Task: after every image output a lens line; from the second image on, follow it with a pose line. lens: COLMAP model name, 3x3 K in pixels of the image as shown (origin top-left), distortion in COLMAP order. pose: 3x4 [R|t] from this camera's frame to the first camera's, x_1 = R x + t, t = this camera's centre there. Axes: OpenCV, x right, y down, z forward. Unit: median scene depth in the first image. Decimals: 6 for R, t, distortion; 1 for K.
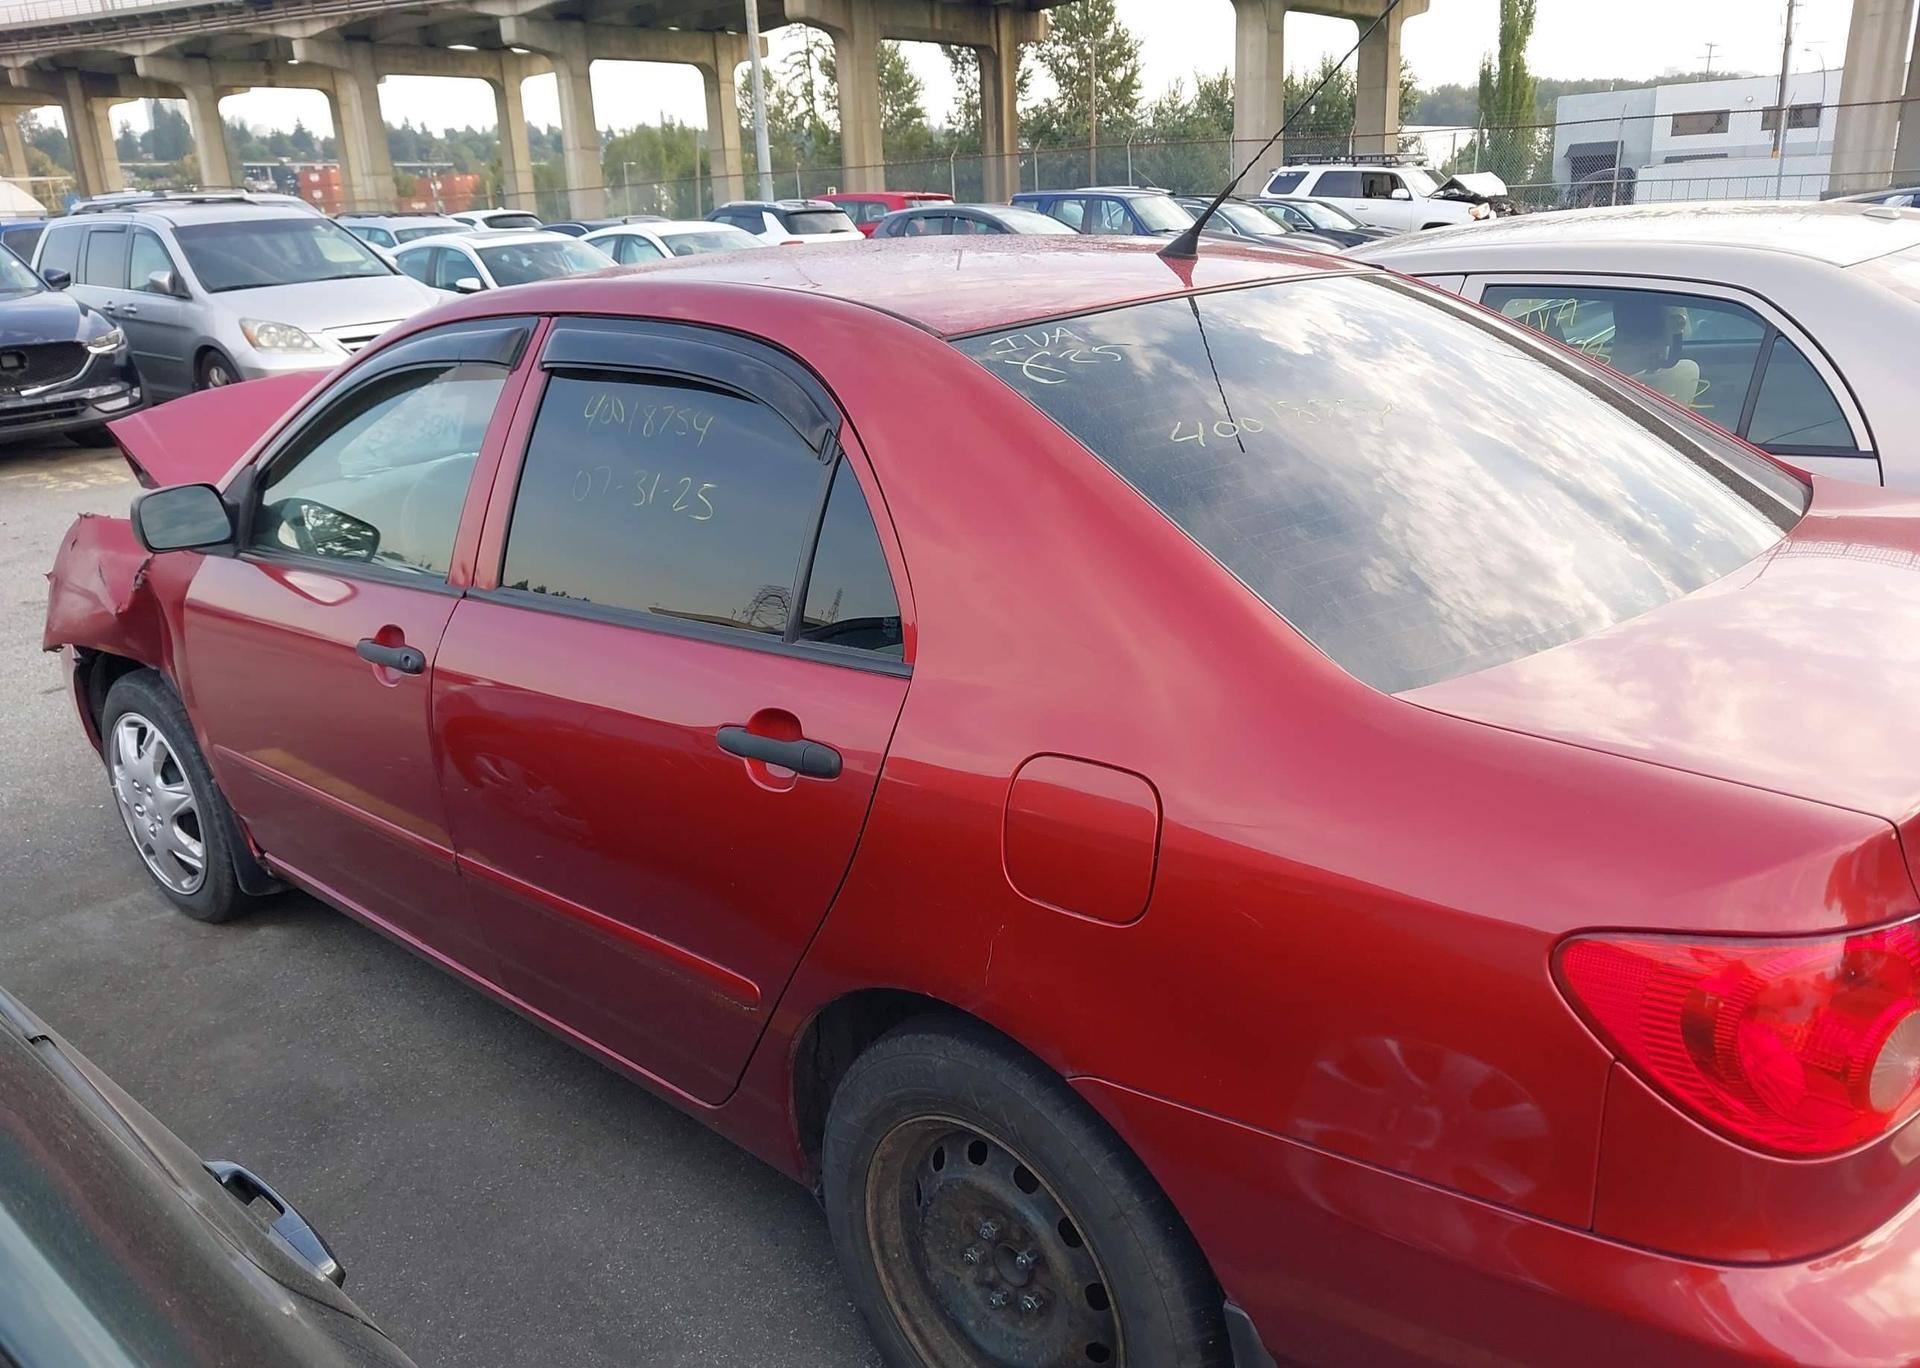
lens RADIAL K [[1469.8, 0, 957.5], [0, 1469.8, 689.3], [0, 0, 1]] dist [0.005902, 0.004925]
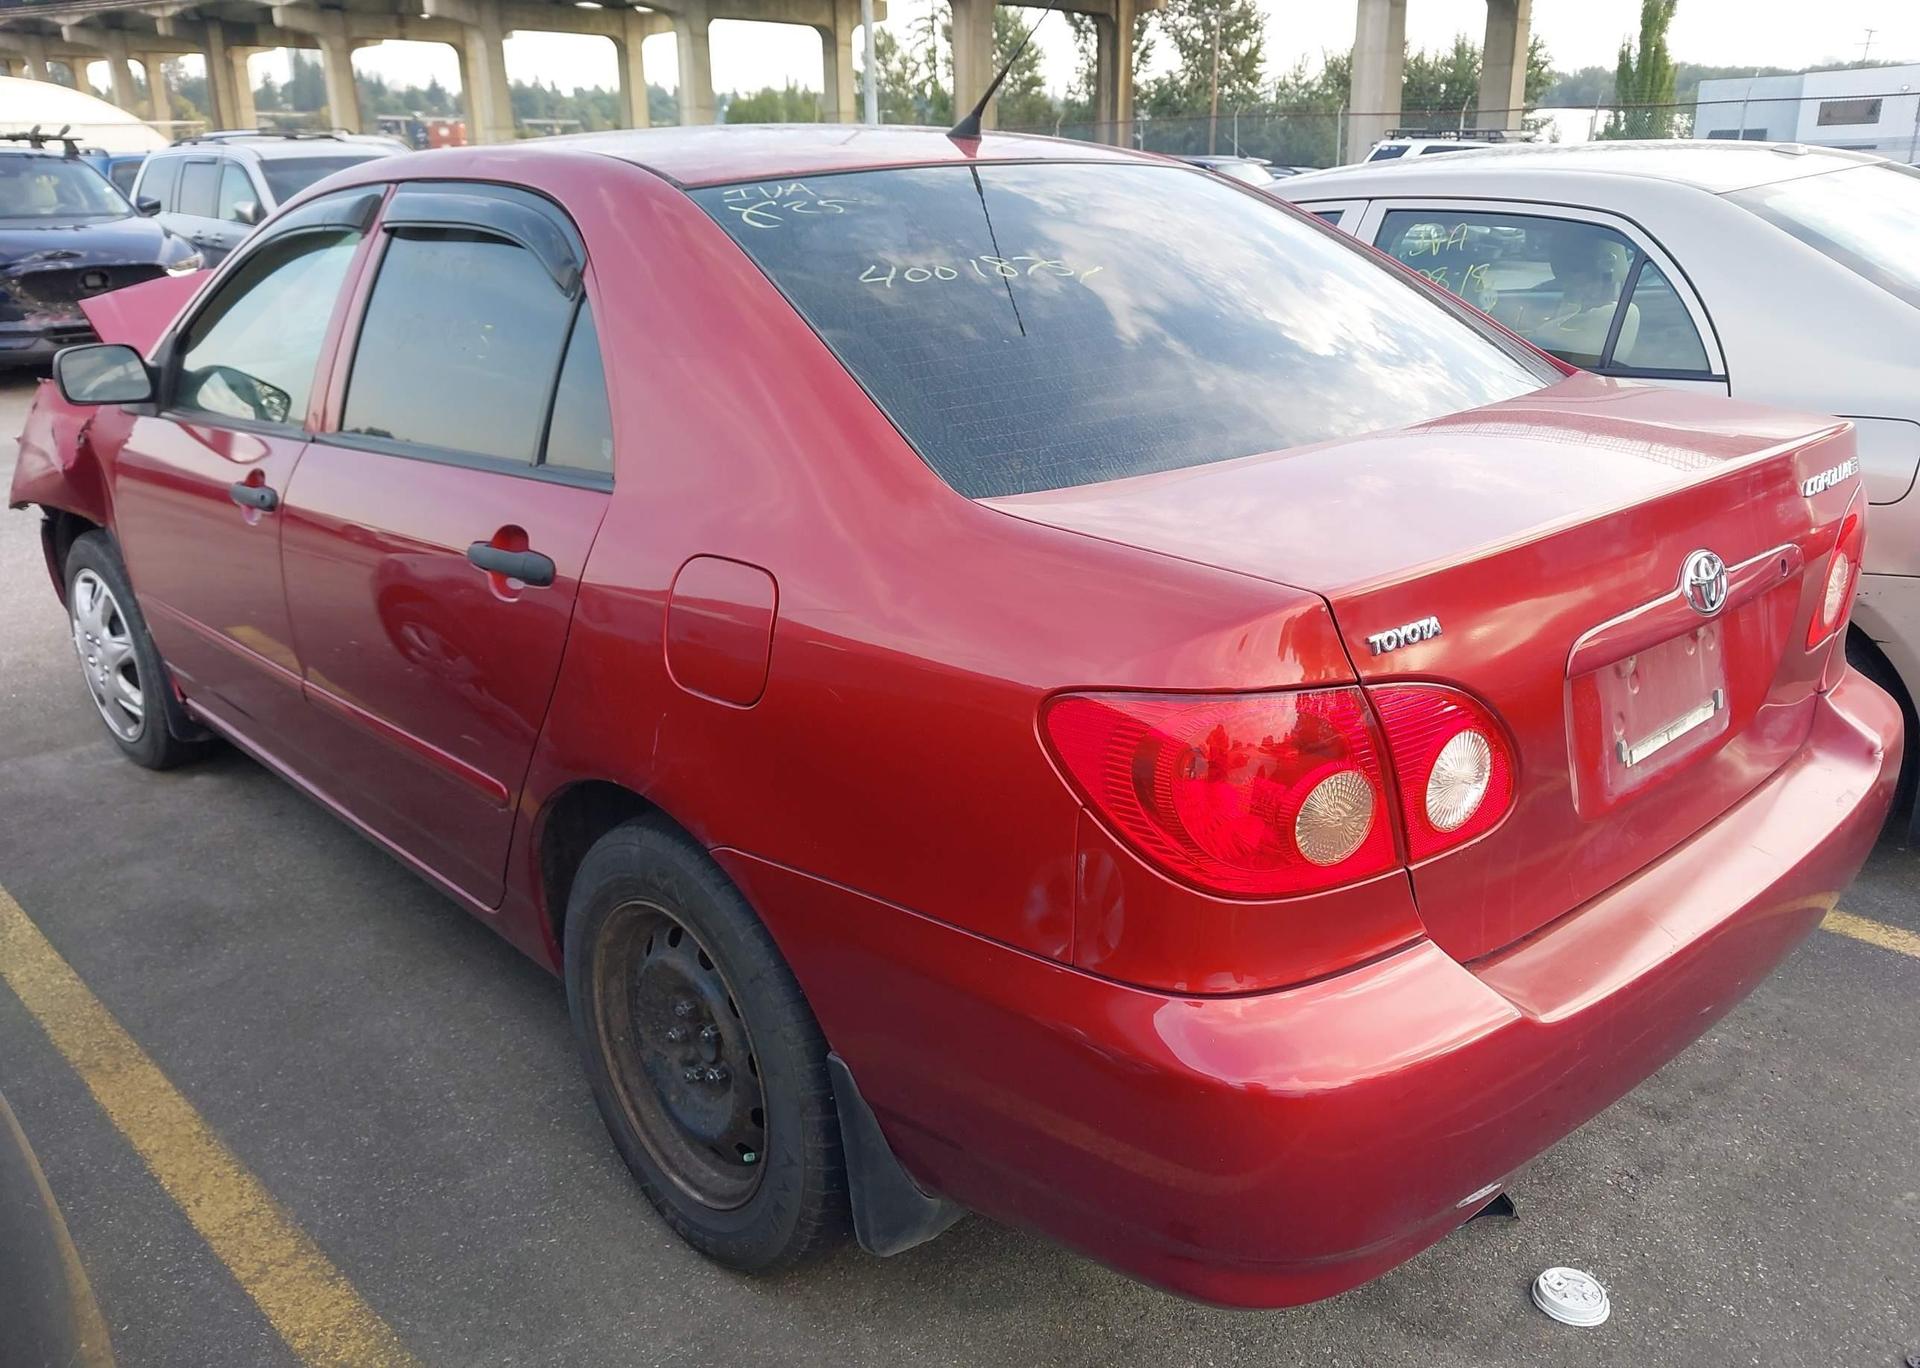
lens RADIAL K [[1470.0, 0, 968.1], [0, 1470.0, 691.4], [0, 0, 1]] dist [0.006271, -0.003012]
pose [[0.997131, 0.049061, -0.057639, 0.135404], [-0.047966, 0.998644, 0.020237, 0.047540], [0.058554, -0.017415, 0.998132, -0.035275]]
